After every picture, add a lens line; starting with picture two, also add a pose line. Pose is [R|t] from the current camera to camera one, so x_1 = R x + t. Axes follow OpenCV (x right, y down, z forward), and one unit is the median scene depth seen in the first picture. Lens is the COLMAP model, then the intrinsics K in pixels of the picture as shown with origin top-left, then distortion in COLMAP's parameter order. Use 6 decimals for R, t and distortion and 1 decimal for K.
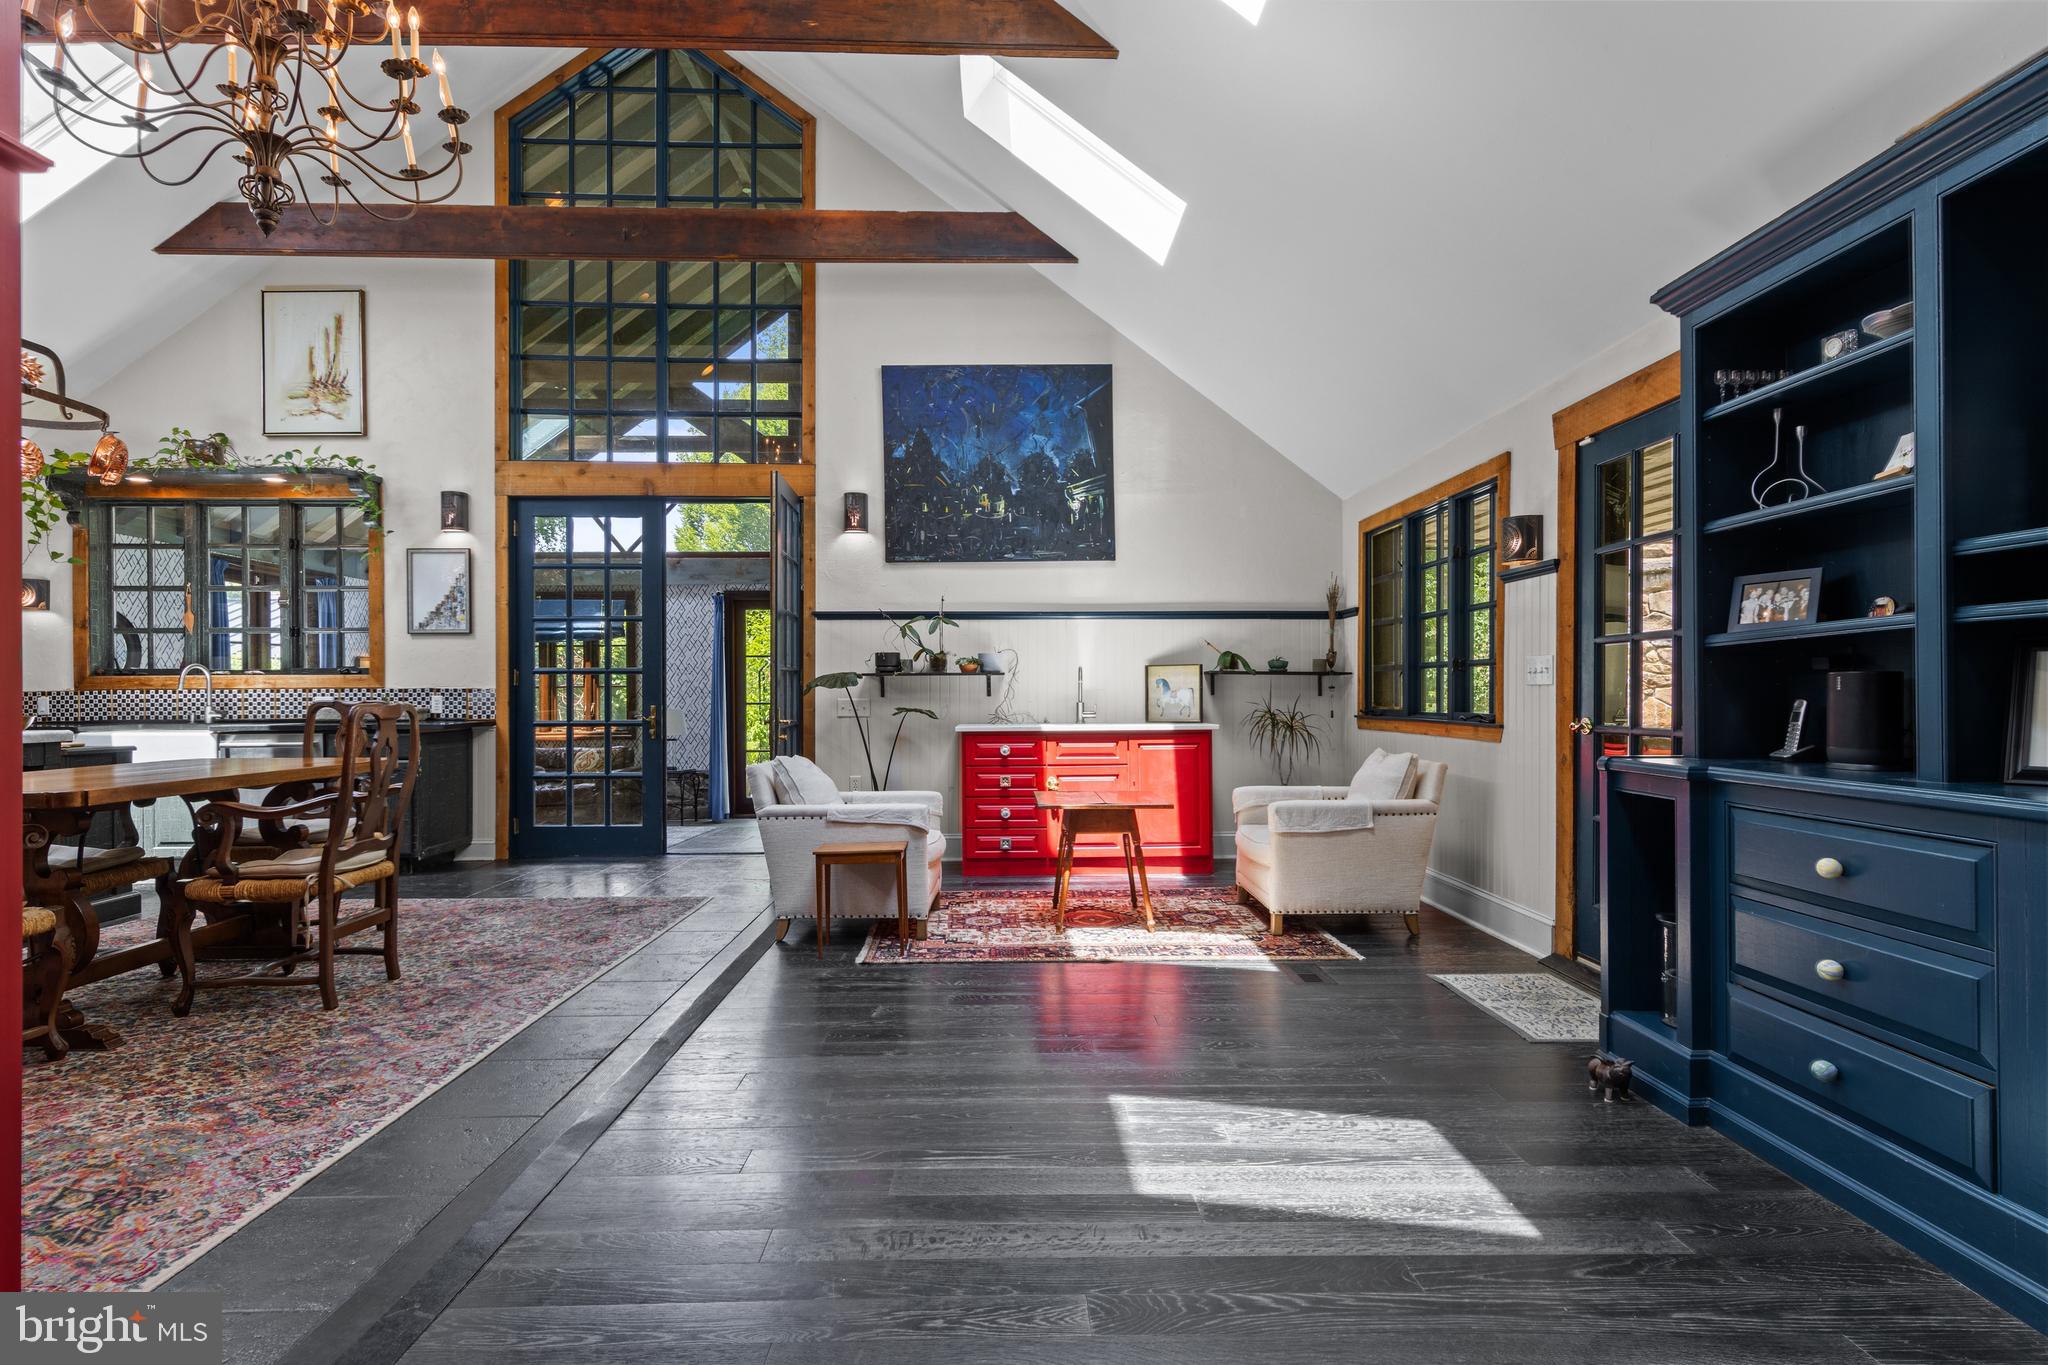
lens RADIAL K [[1046.7, 0, 1026.6], [0, 1046.7, 688.3], [0, 0, 1]] dist [0.011969, -0.004288]
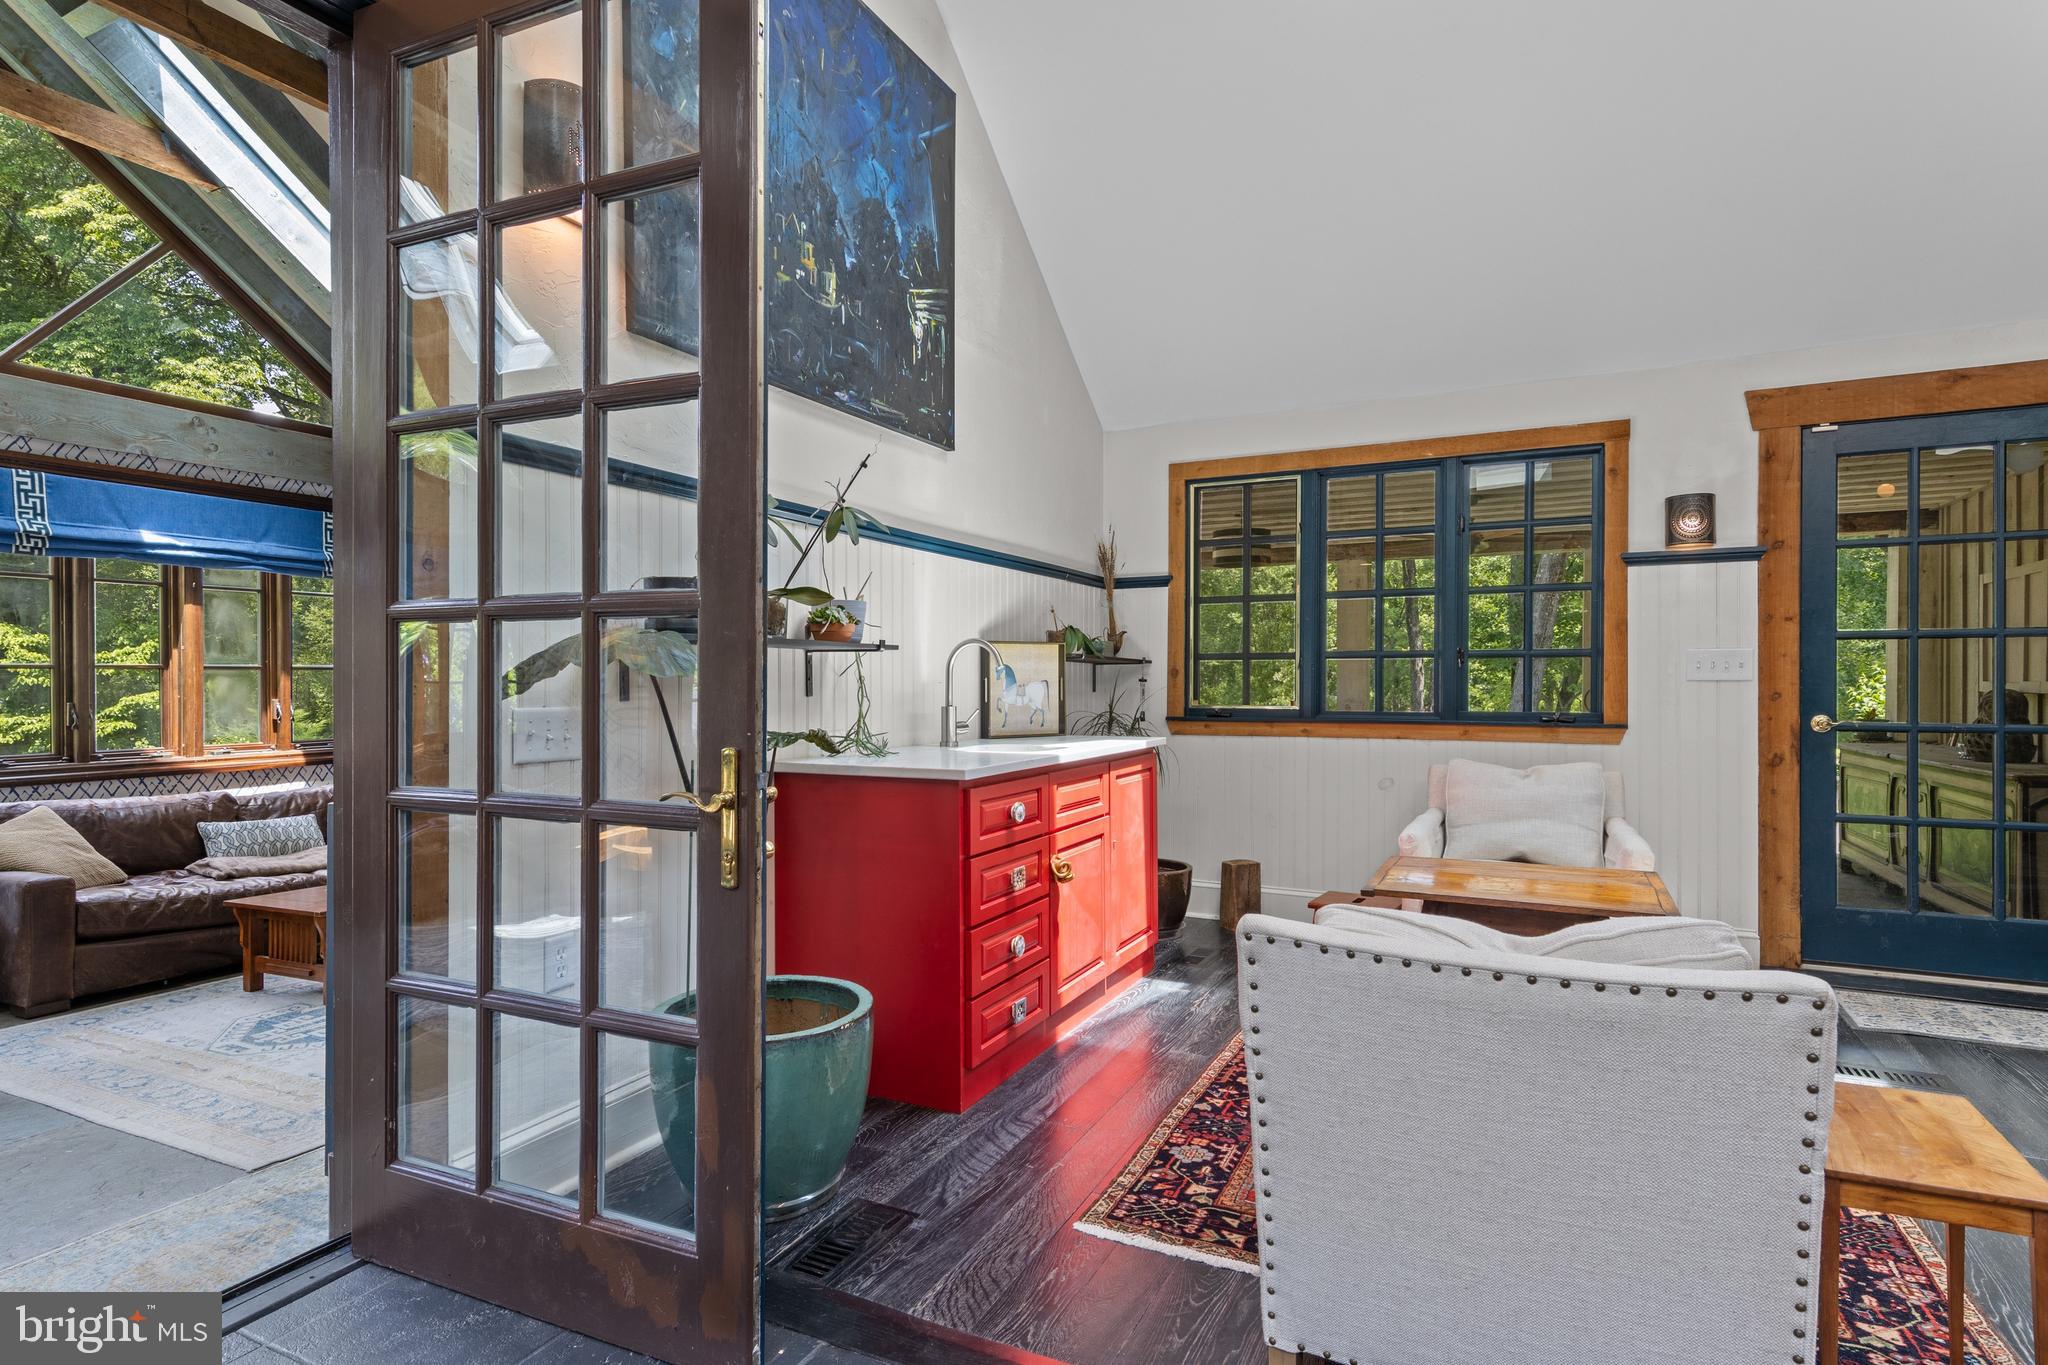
lens RADIAL K [[1046.7, 0, 1029.8], [0, 1046.7, 682.7], [0, 0, 1]] dist [0.011969, -0.004288]
pose [[0.464784, 0.003676, 0.885417, -0.404191], [-0.004624, 0.999988, -0.001724, 0.002260], [-0.885412, -0.003293, 0.464795, 0.730296]]
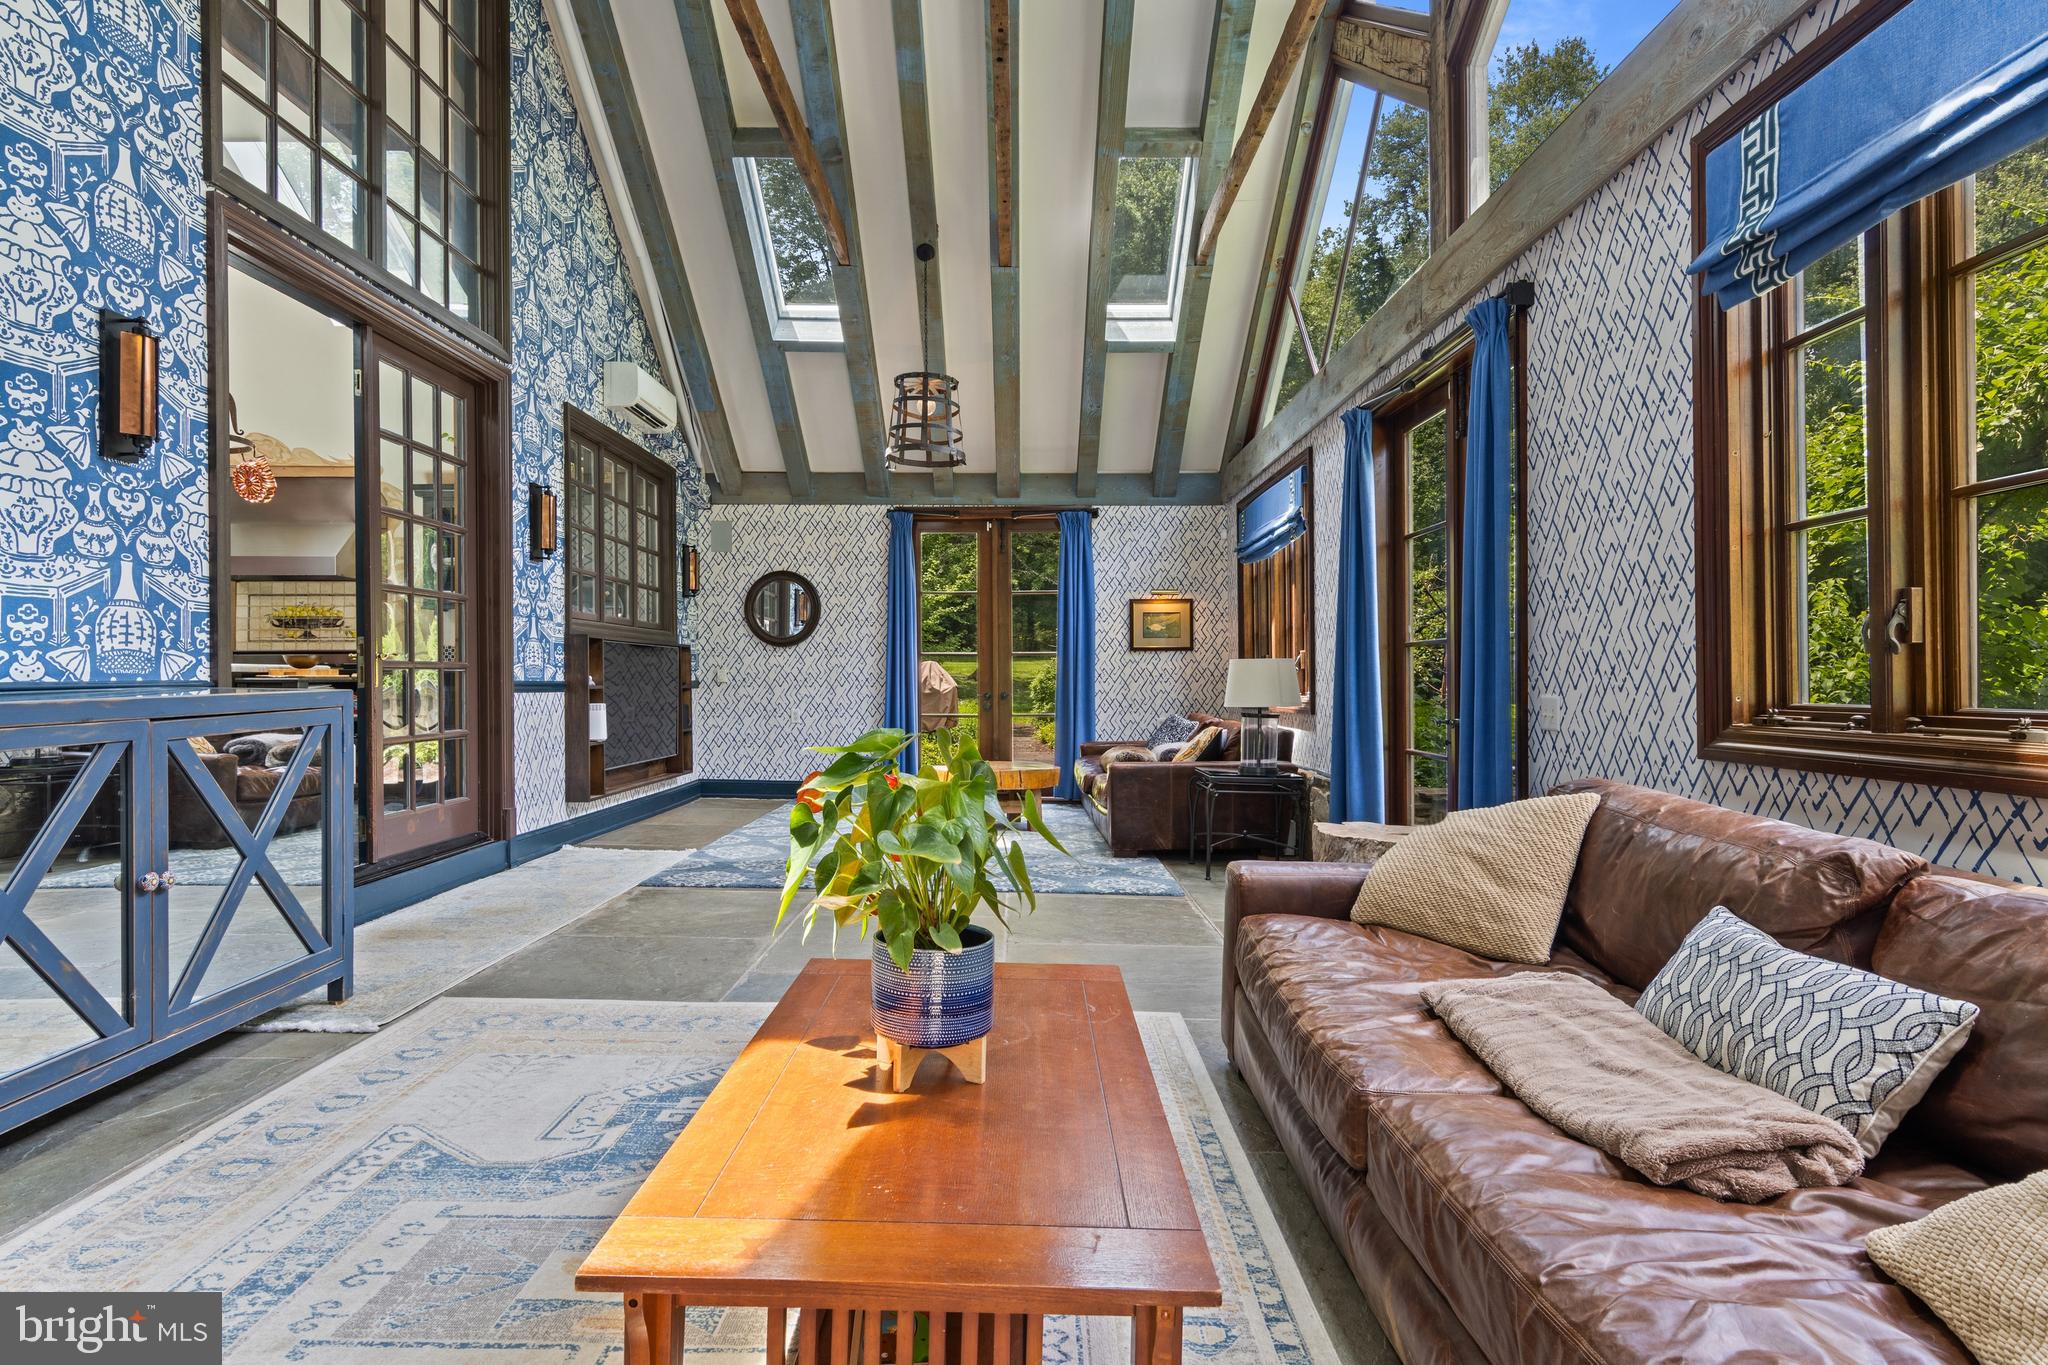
lens RADIAL K [[1046.7, 0, 1020.8], [0, 1046.7, 676.7], [0, 0, 1]] dist [0.011969, -0.004288]
pose [[-0.013209, 0.001475, -0.999912, 0.313973], [0.009067, 0.999958, 0.001355, 0.046865], [0.999872, -0.009048, -0.013222, 1.472672]]
